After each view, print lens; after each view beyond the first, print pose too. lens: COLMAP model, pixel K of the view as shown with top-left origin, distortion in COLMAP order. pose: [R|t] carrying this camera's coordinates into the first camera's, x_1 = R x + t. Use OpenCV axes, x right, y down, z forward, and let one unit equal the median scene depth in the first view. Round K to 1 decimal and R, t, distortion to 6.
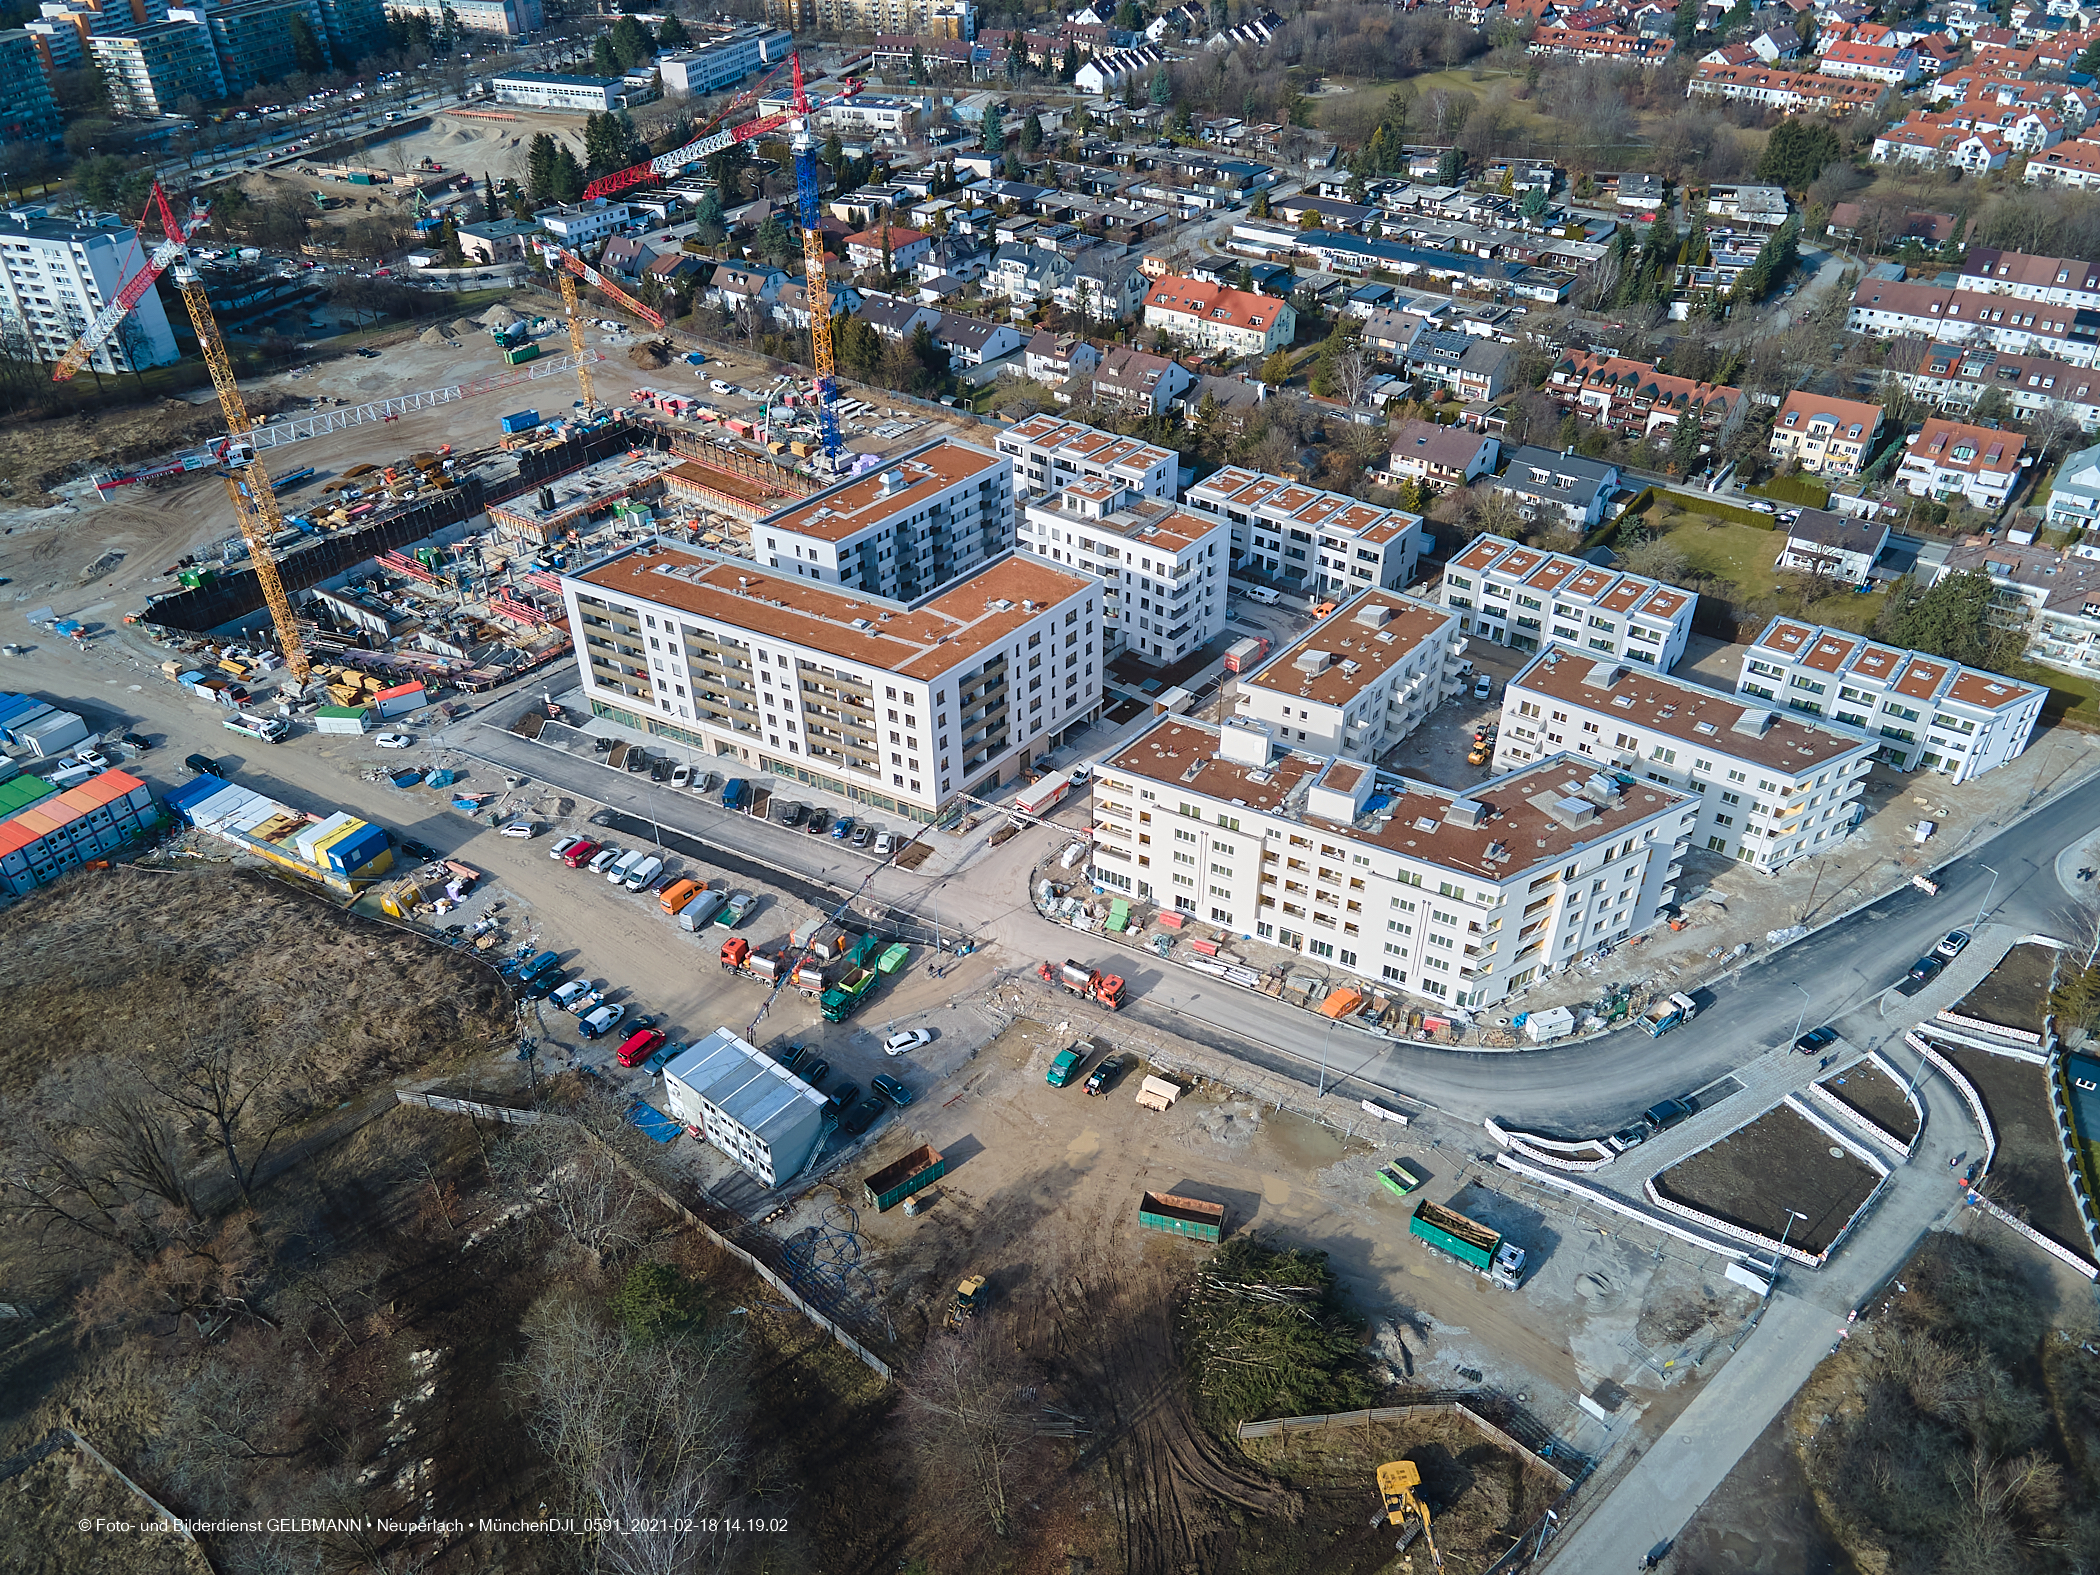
lens RADIAL K [[1507.2, 0, 1049.2], [0, 1507.2, 806.5], [0, 0, 1]] dist [0.029433, 0.015084]
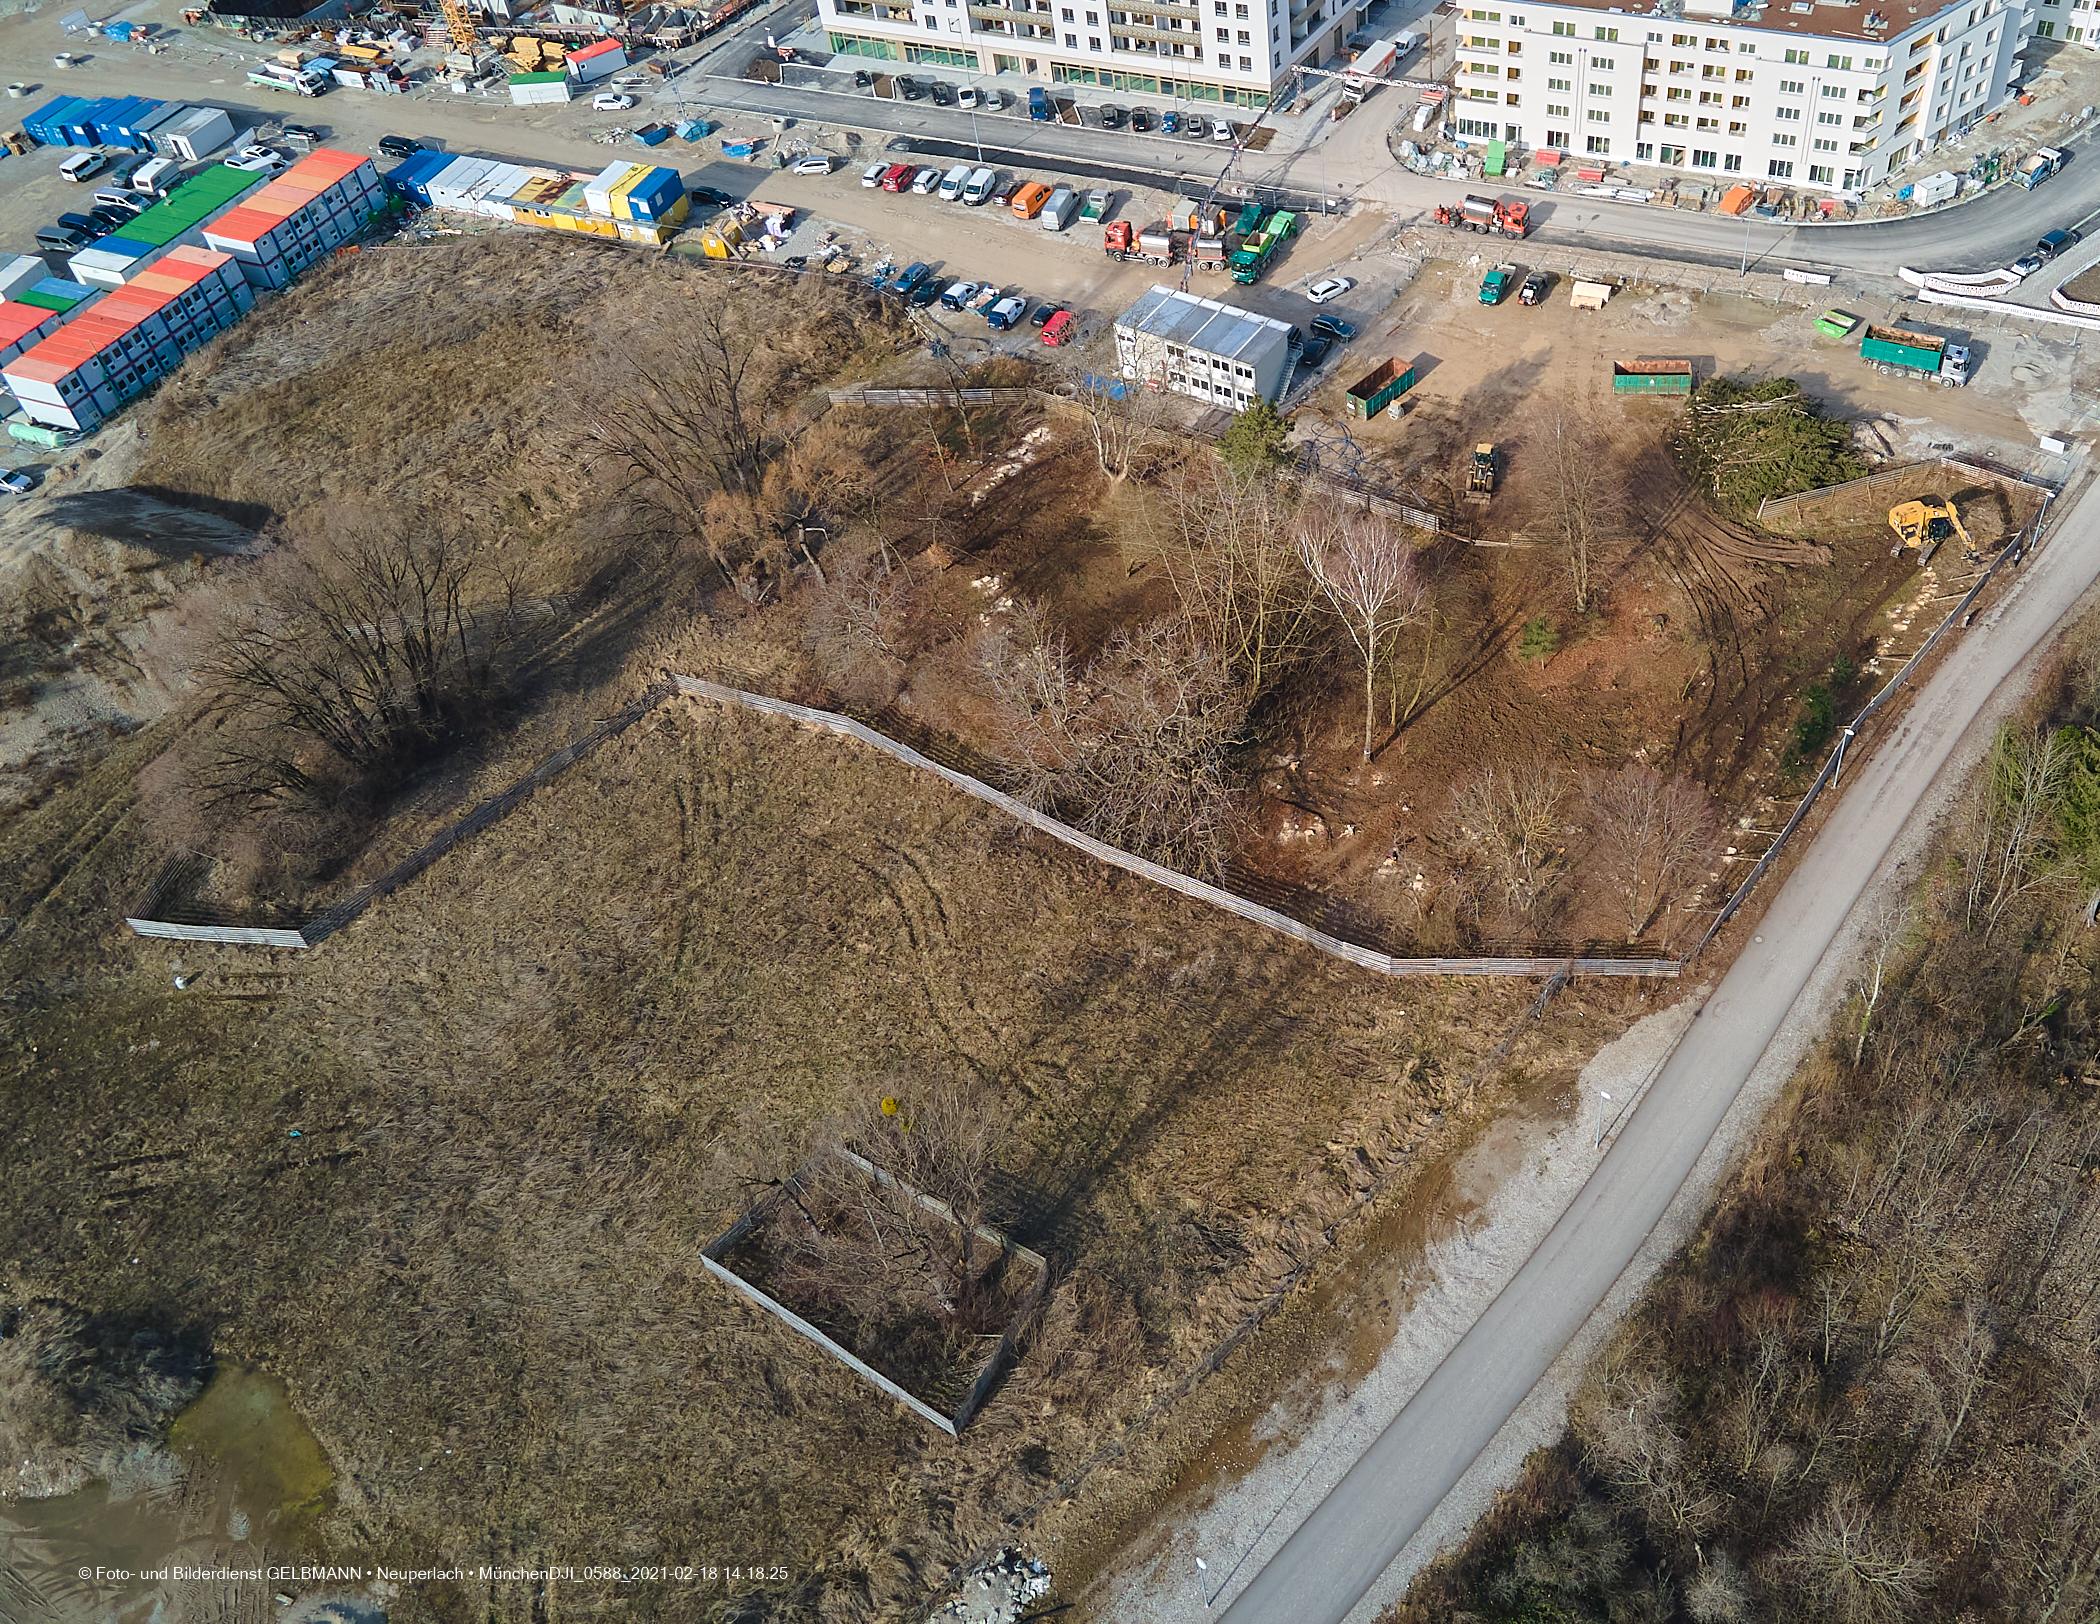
lens RADIAL K [[1927.0, 0, 1351.7], [0, 1927.0, 667.8], [0, 0, 1]] dist [0.030548, 0.000000]
pose [[0.975593, -0.155557, 0.154983, -0.275538], [0.131471, 0.979105, 0.155139, 0.180056], [-0.175878, -0.130977, 0.975660, -0.233157]]
